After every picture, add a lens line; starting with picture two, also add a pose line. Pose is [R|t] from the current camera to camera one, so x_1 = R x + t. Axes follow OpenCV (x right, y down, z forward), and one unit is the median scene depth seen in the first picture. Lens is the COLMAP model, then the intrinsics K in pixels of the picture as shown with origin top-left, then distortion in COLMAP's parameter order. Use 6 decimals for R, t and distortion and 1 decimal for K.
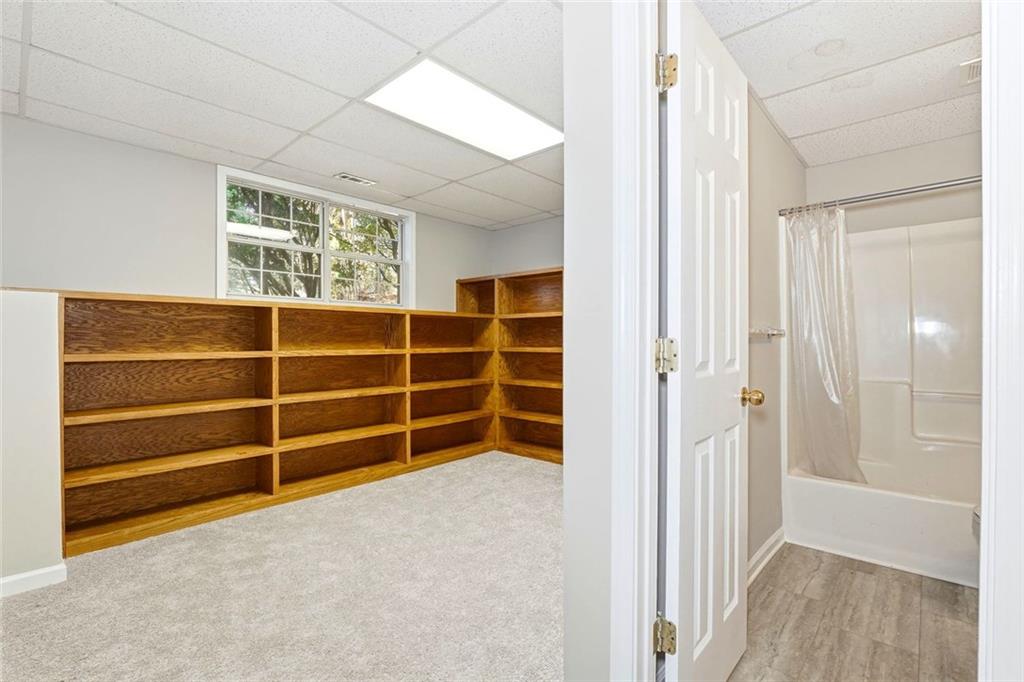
lens RADIAL K [[470.2, 0, 514.2], [0, 470.2, 342.4], [0, 0, 1]] dist [-0.018883, 0.000103]
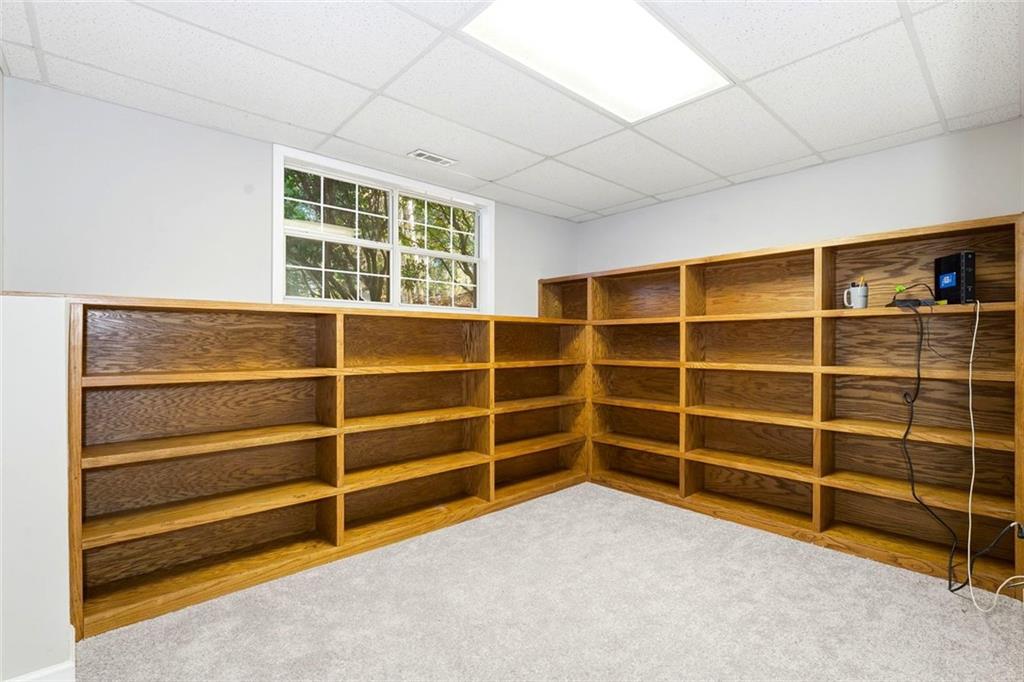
lens RADIAL K [[470.2, 0, 514.2], [0, 470.2, 342.4], [0, 0, 1]] dist [-0.018883, 0.000103]
pose [[0.994726, 0.001473, -0.102557, -0.120645], [-0.001982, 0.999986, -0.004864, -0.021440], [0.102549, 0.005042, 0.994715, 0.211598]]
